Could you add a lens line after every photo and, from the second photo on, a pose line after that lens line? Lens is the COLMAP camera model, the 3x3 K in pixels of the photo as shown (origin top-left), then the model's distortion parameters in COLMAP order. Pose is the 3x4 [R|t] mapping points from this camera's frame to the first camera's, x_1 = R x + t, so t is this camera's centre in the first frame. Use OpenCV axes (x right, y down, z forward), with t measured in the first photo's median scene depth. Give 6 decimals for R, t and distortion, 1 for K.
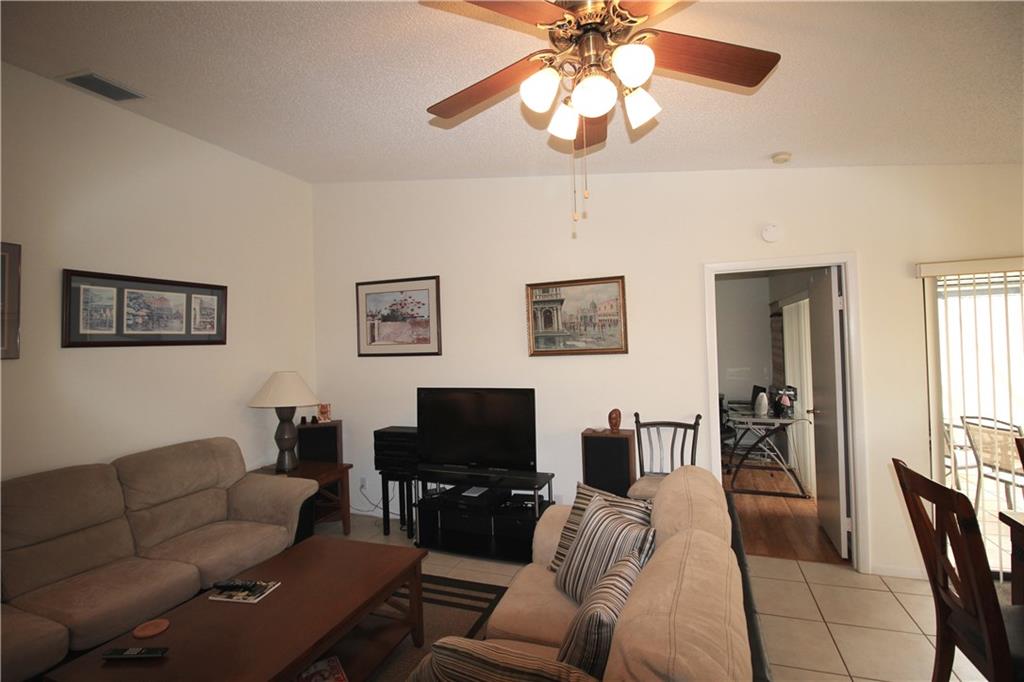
lens RADIAL K [[471.0, 0, 518.2], [0, 471.0, 338.6], [0, 0, 1]] dist [-0.004224, -0.001459]
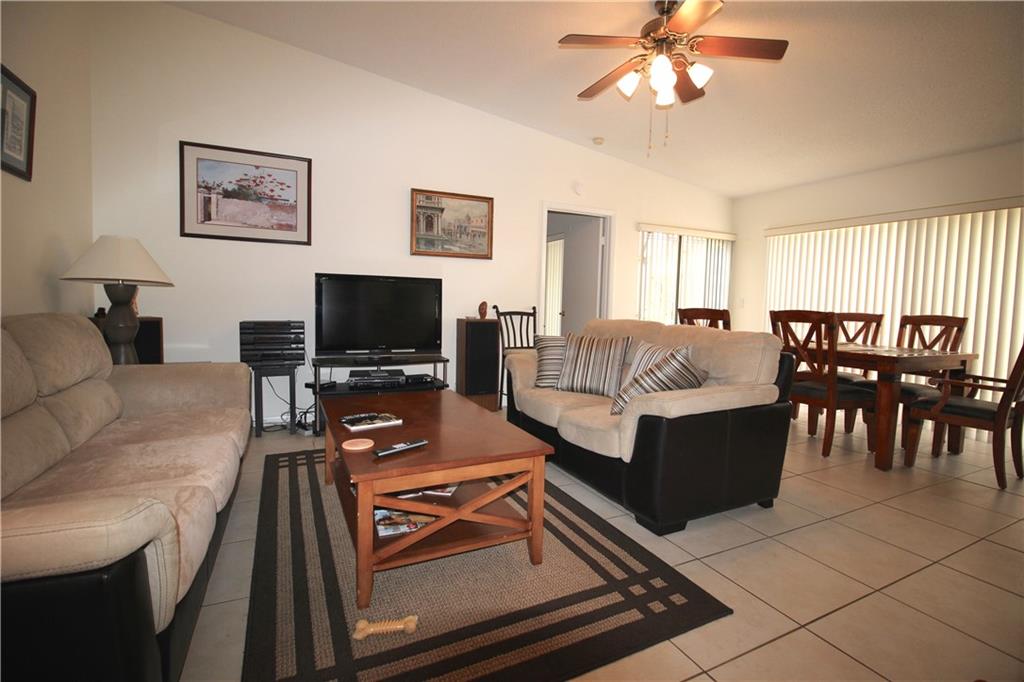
lens RADIAL K [[471.0, 0, 521.0], [0, 471.0, 339.3], [0, 0, 1]] dist [-0.004224, -0.001459]
pose [[0.690667, -0.011835, 0.723076, -0.608233], [-0.059092, 0.995599, 0.072740, 0.141092], [-0.720754, -0.092967, 0.686928, 0.028571]]
